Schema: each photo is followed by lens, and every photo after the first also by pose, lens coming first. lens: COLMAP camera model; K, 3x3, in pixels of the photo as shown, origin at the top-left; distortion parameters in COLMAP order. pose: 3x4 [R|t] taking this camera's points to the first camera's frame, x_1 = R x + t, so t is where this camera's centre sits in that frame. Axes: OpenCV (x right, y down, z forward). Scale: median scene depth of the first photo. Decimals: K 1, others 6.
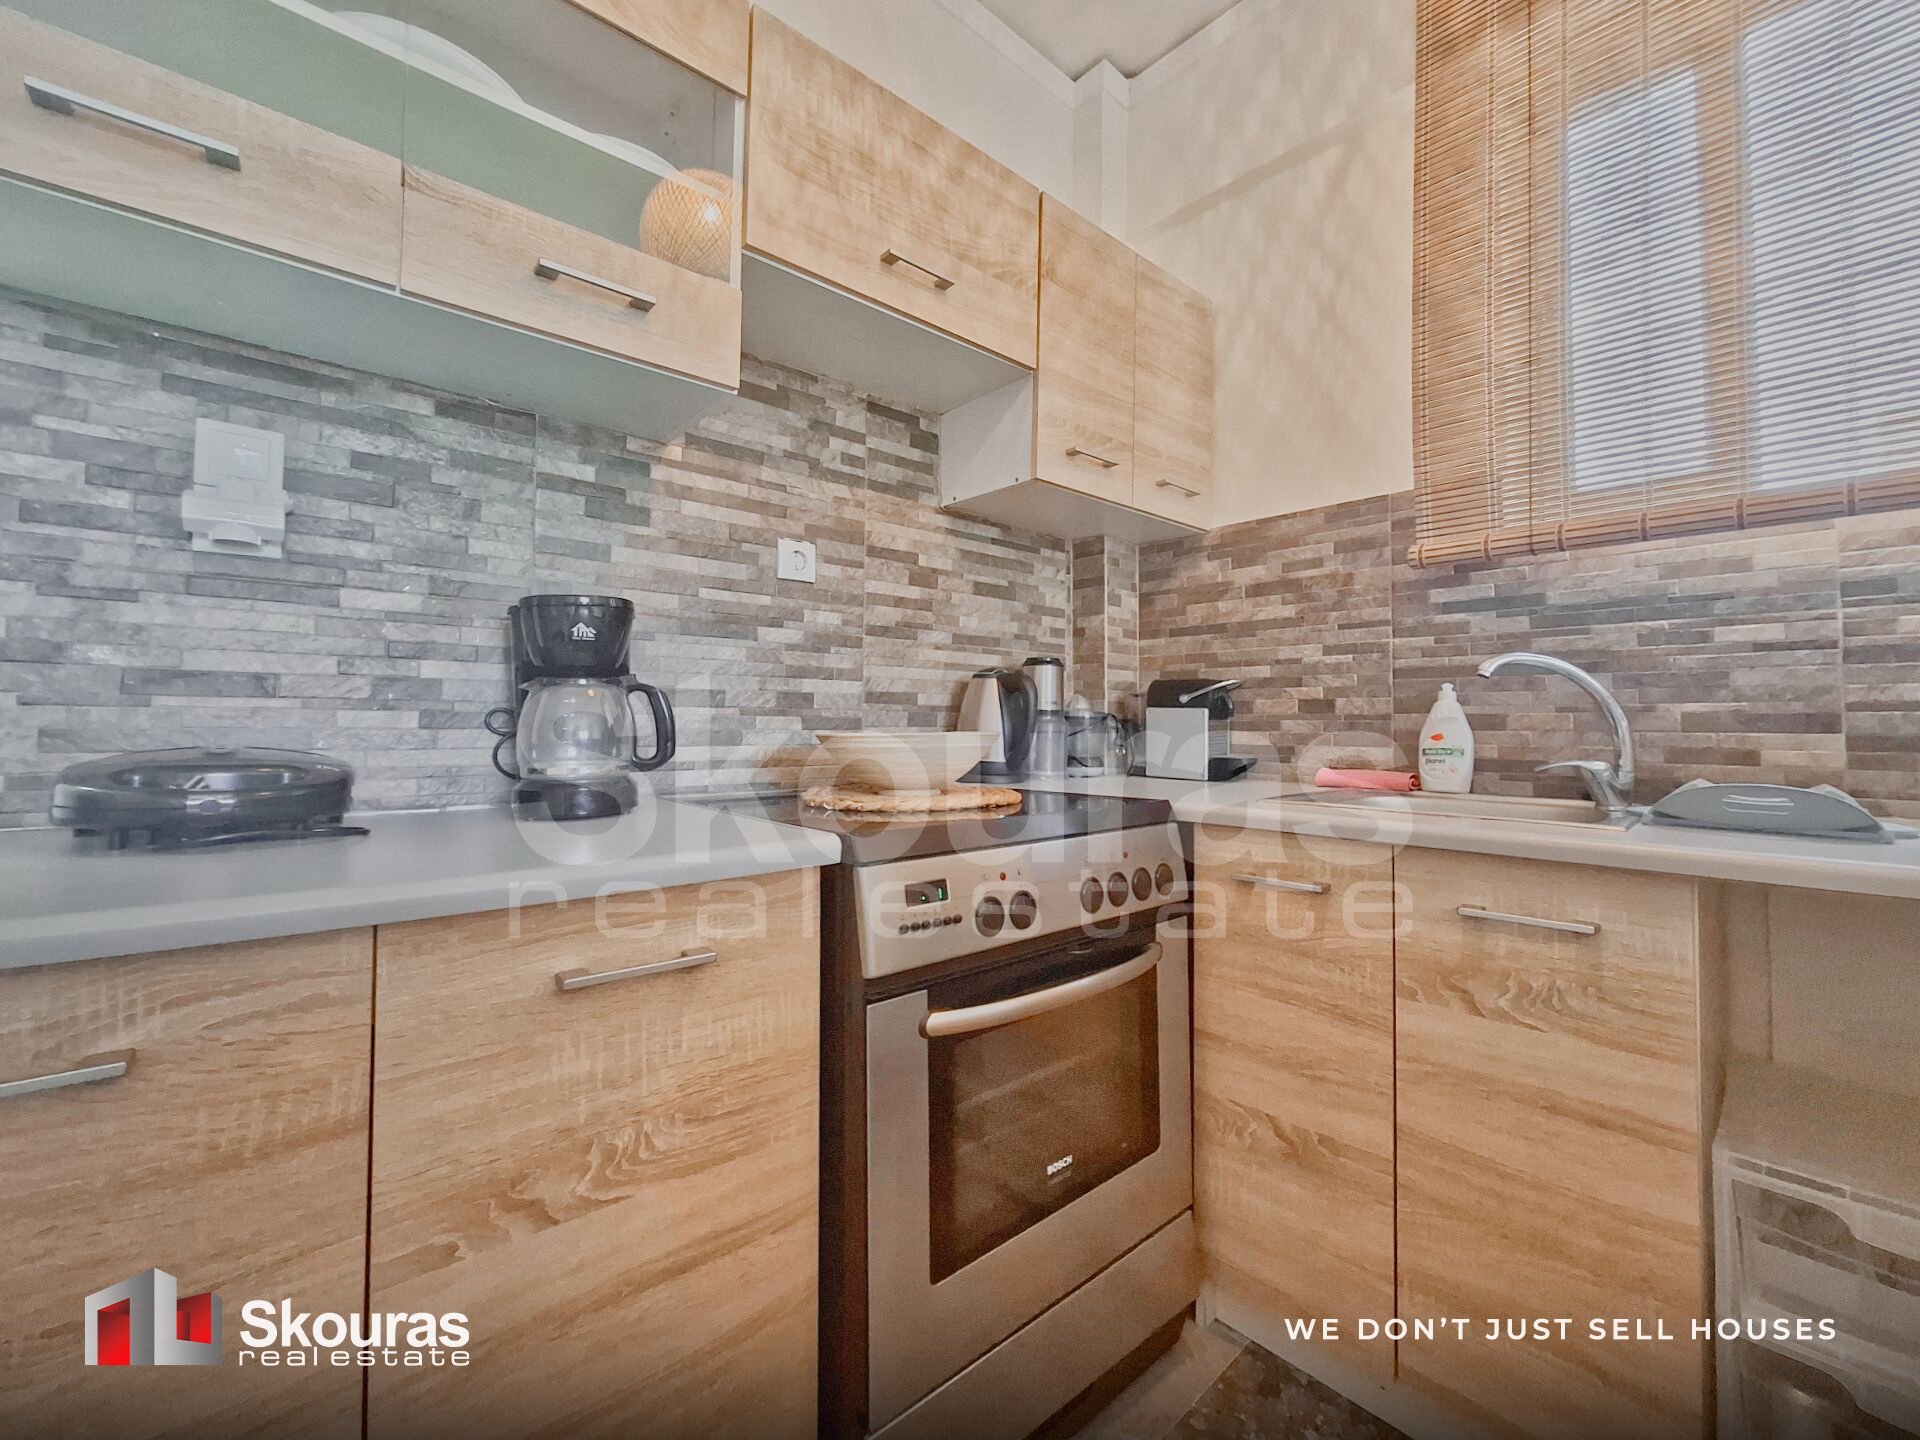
lens RADIAL K [[776.9, 0, 959.6], [0, 776.9, 695.9], [0, 0, 1]] dist [-0.017104, 0.007156]
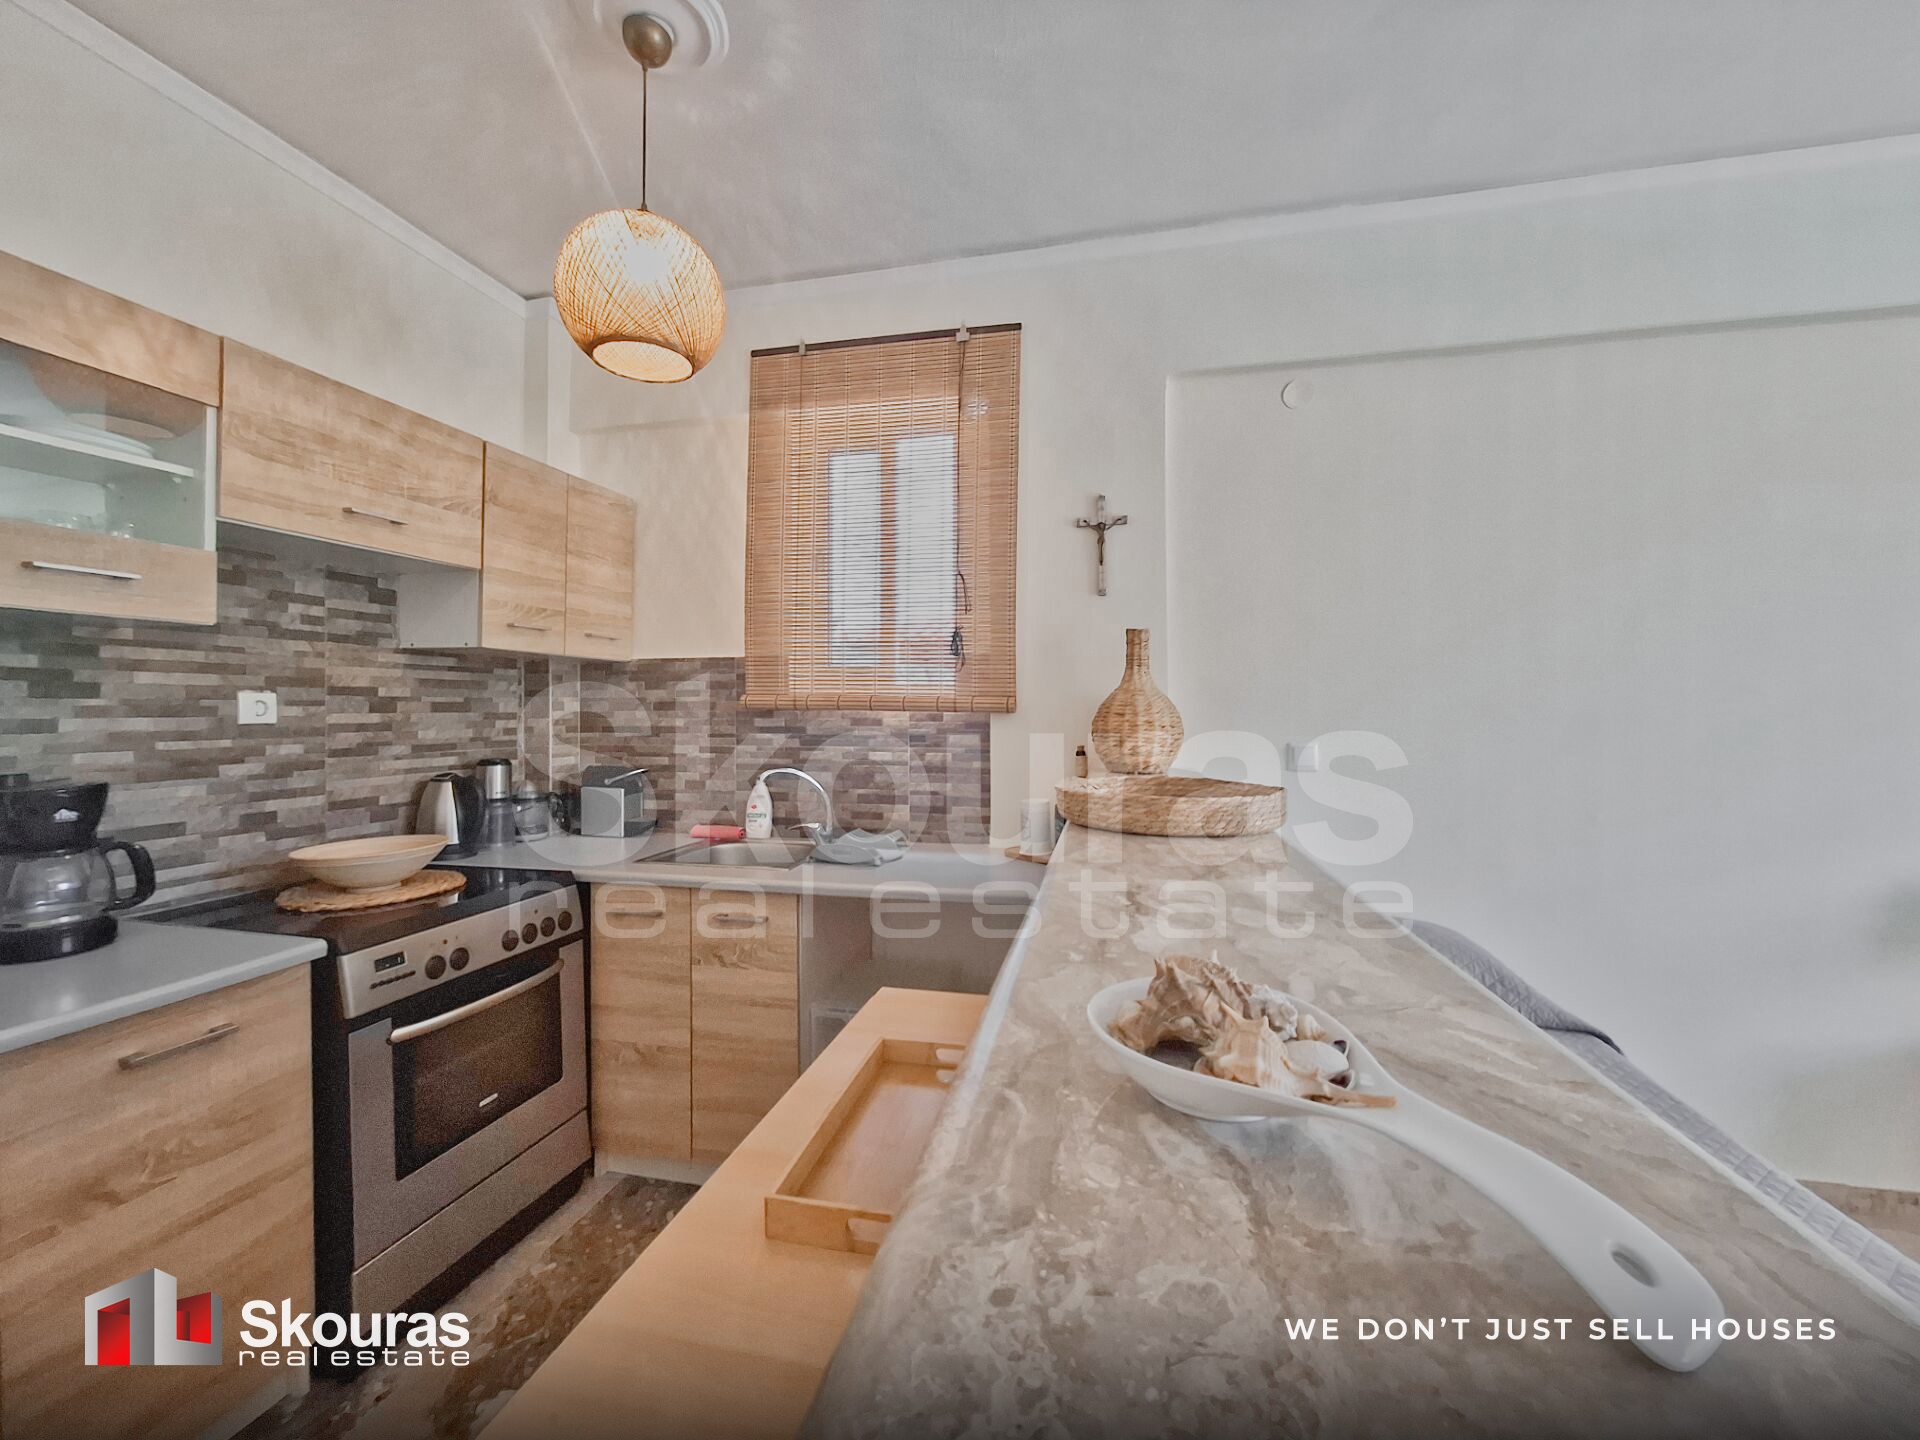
lens RADIAL K [[760.0, 0, 956.2], [0, 760.0, 708.4], [0, 0, 1]] dist [-0.003837, 0.000993]
pose [[0.824625, -0.010114, 0.565590, 0.028161], [-0.011722, 0.999320, 0.034960, -0.226616], [-0.565559, -0.035459, 0.823945, -0.638933]]
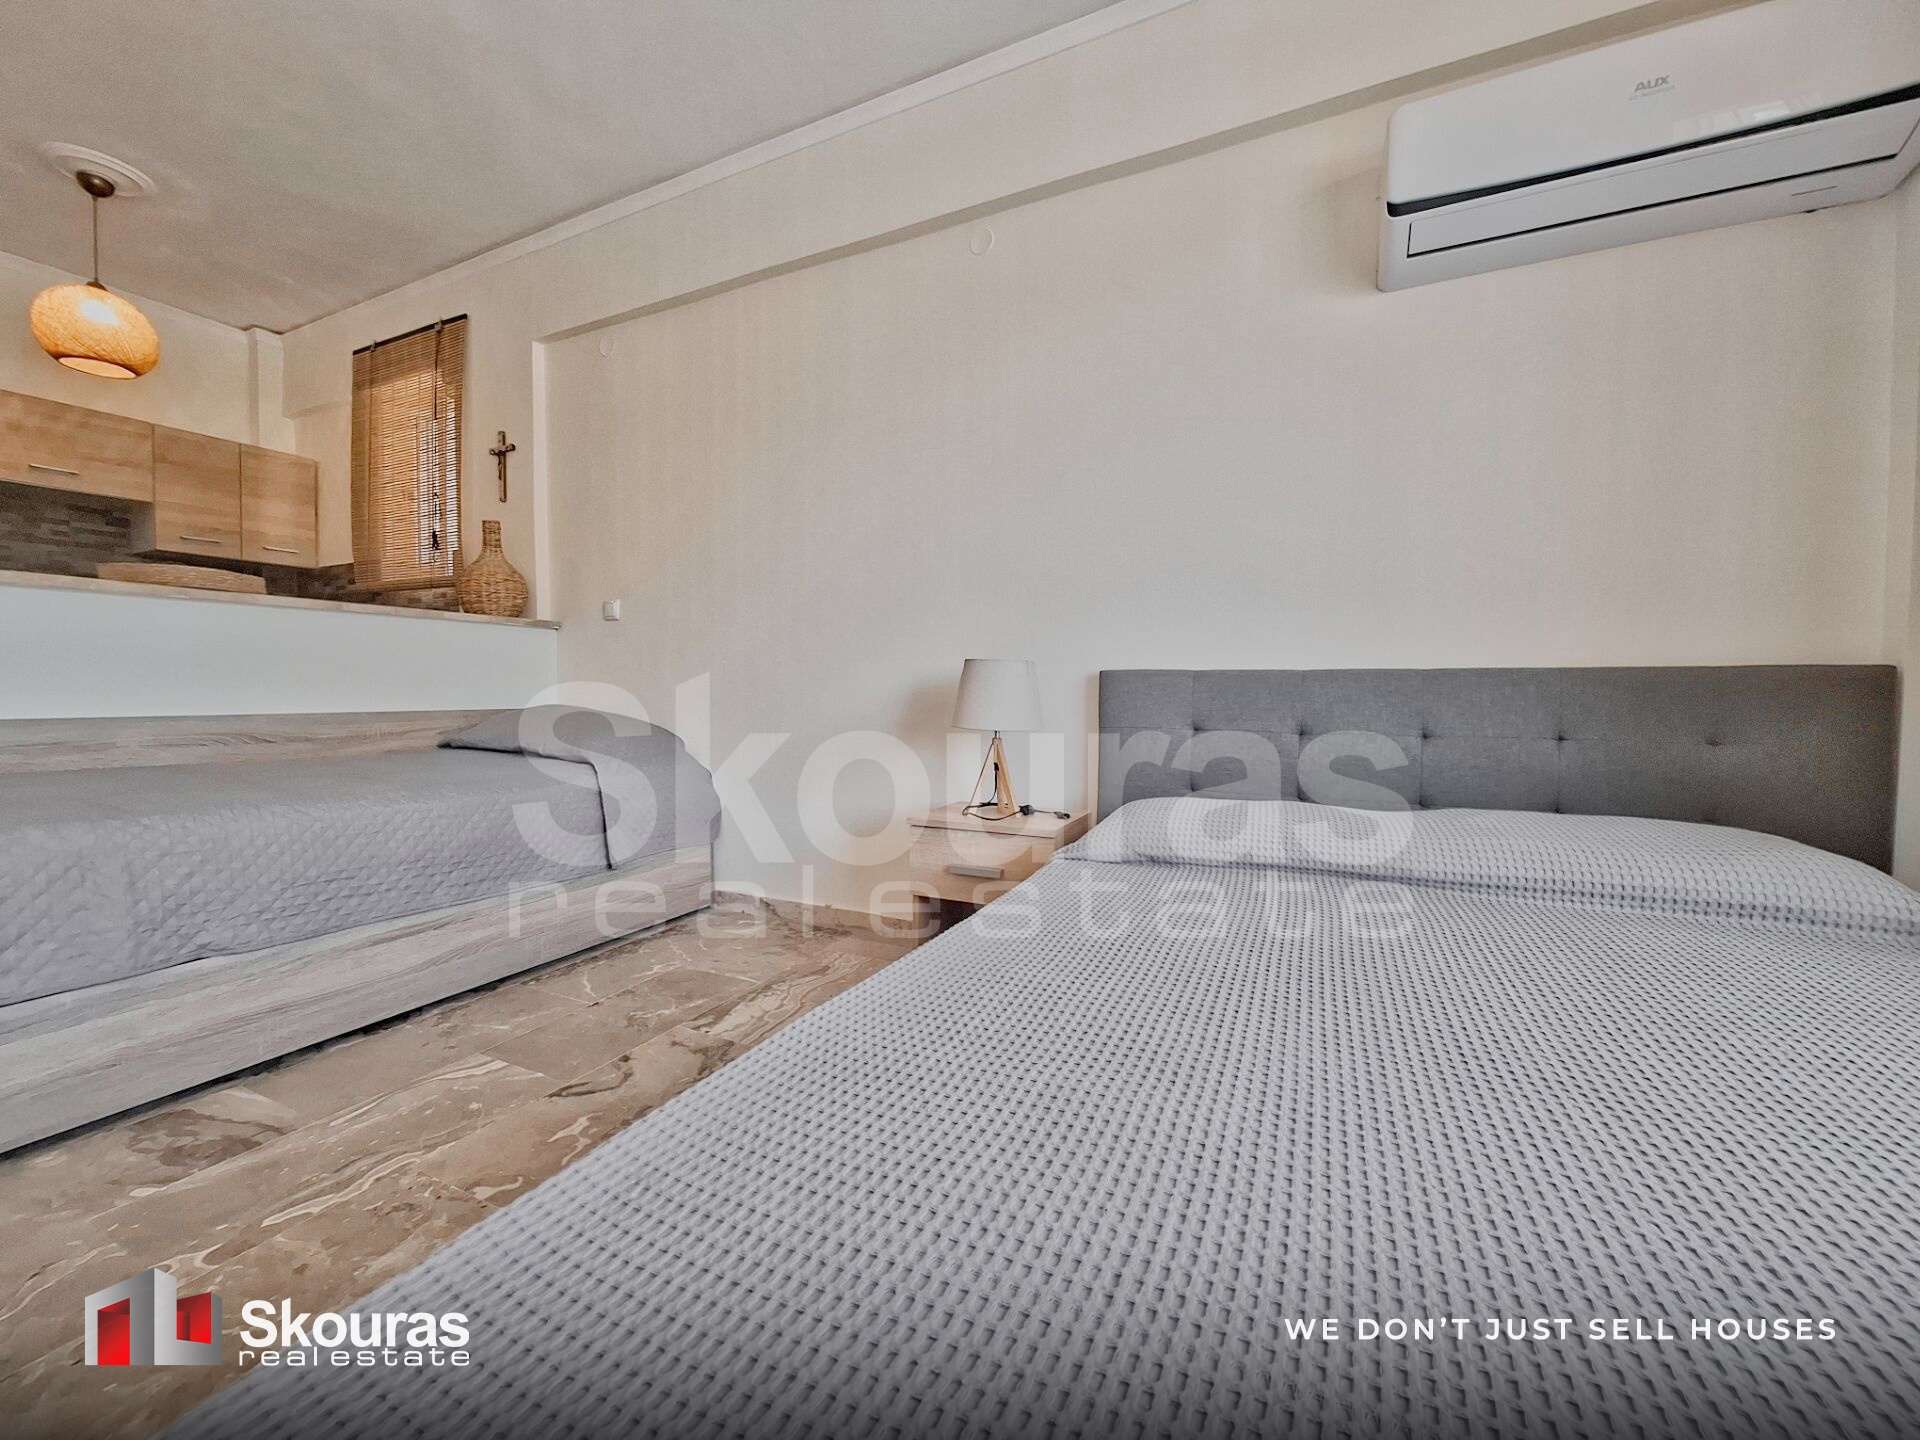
lens RADIAL K [[760.0, 0, 956.2], [0, 760.0, 708.4], [0, 0, 1]] dist [-0.003837, 0.000993]
pose [[0.930557, -0.016578, 0.365771, 1.514716], [-0.006937, 0.997997, 0.062880, 0.042479], [-0.366081, -0.061051, 0.928578, -2.067993]]
